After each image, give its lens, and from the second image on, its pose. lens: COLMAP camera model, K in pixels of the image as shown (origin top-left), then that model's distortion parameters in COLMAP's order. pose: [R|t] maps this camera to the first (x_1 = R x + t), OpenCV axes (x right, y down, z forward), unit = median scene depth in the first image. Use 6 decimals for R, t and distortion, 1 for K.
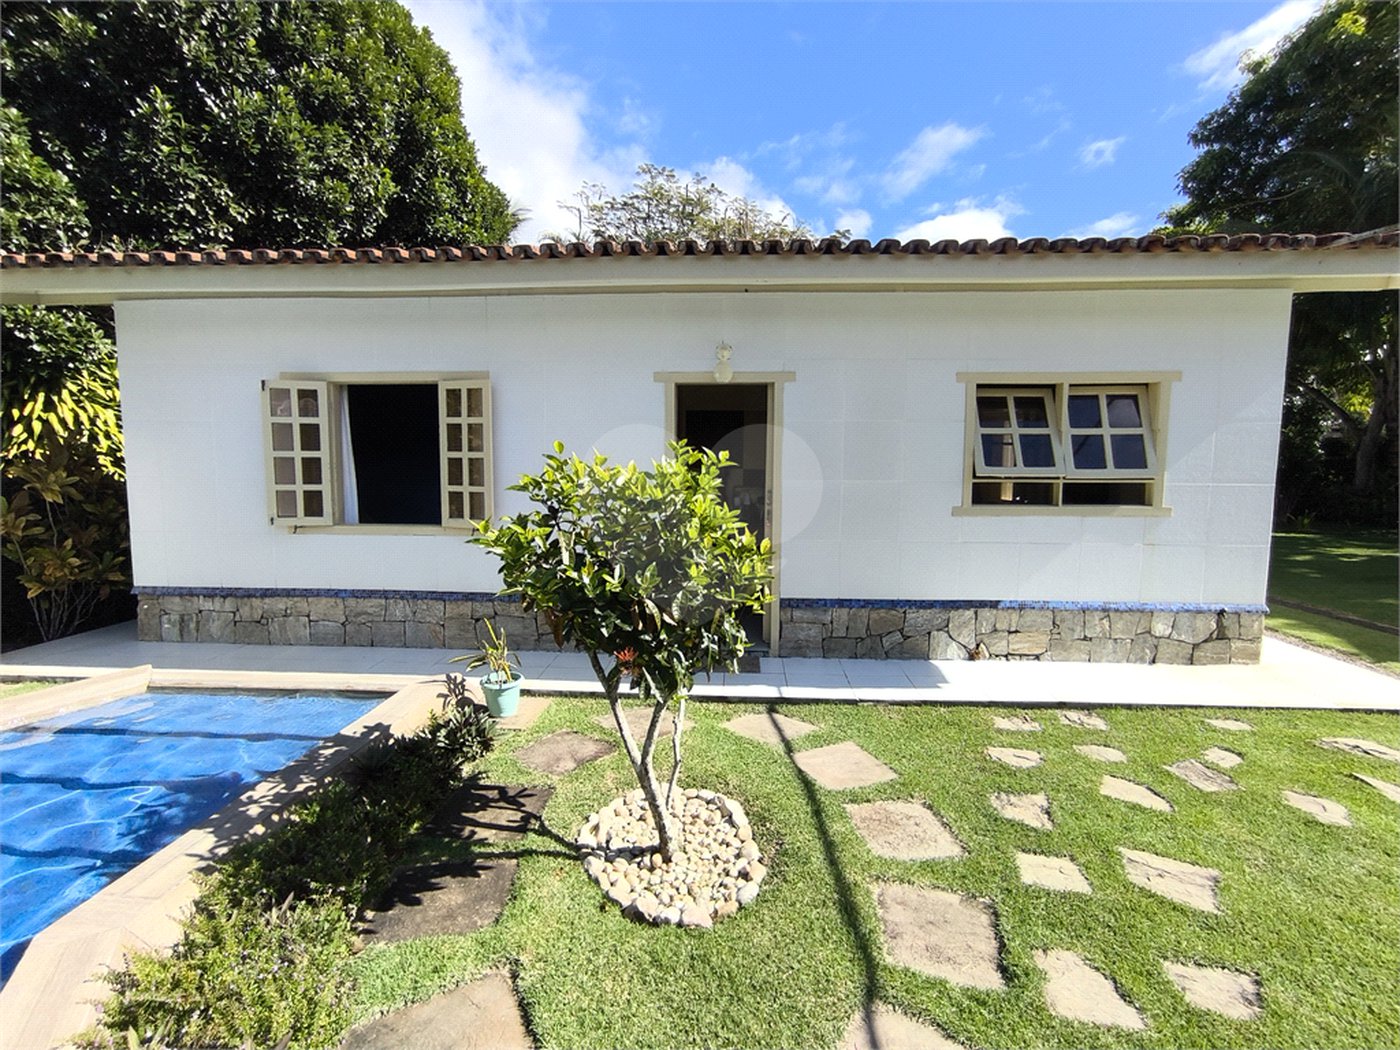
lens RADIAL K [[639.9, 0, 701.0], [0, 639.9, 523.2], [0, 0, 1]] dist [-0.016492, 0.012198]
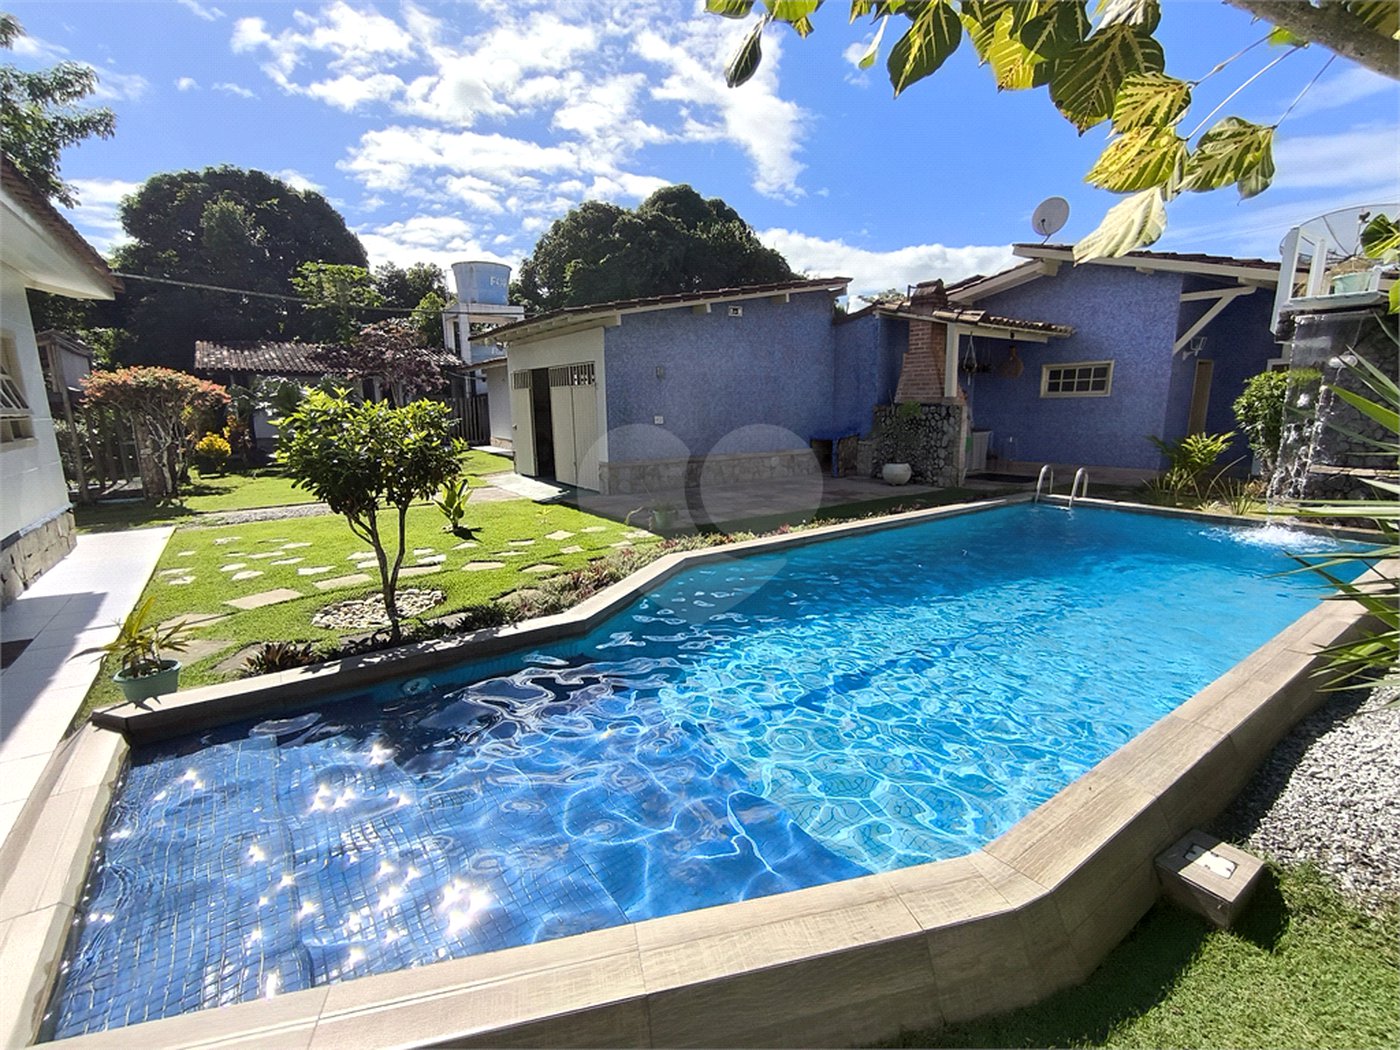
lens RADIAL K [[639.9, 0, 701.5], [0, 639.9, 523.7], [0, 0, 1]] dist [-0.016492, 0.012198]
pose [[-0.627717, -0.144185, 0.764972, -1.078618], [0.080688, 0.965352, 0.248163, -0.060093], [-0.774249, 0.217500, -0.594334, 0.709419]]
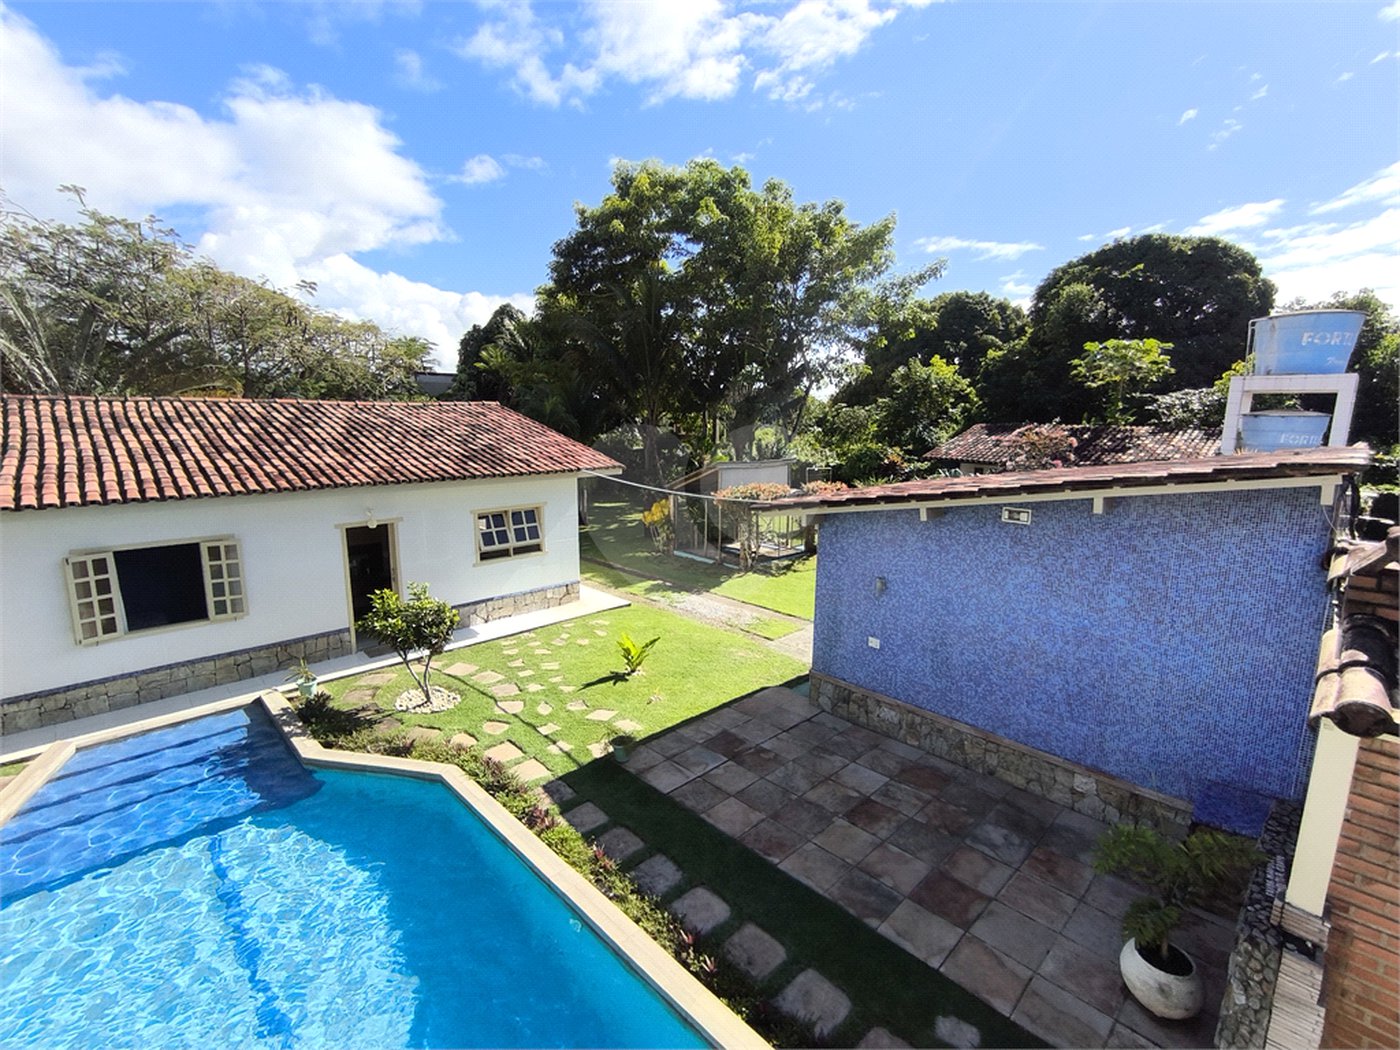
lens RADIAL K [[639.9, 0, 699.7], [0, 639.9, 519.3], [0, 0, 1]] dist [-0.016492, 0.012198]
pose [[0.670395, -0.121273, 0.732027, -0.785172], [0.065238, 0.992366, 0.104658, -0.389567], [-0.739131, -0.022406, 0.673189, -1.270222]]
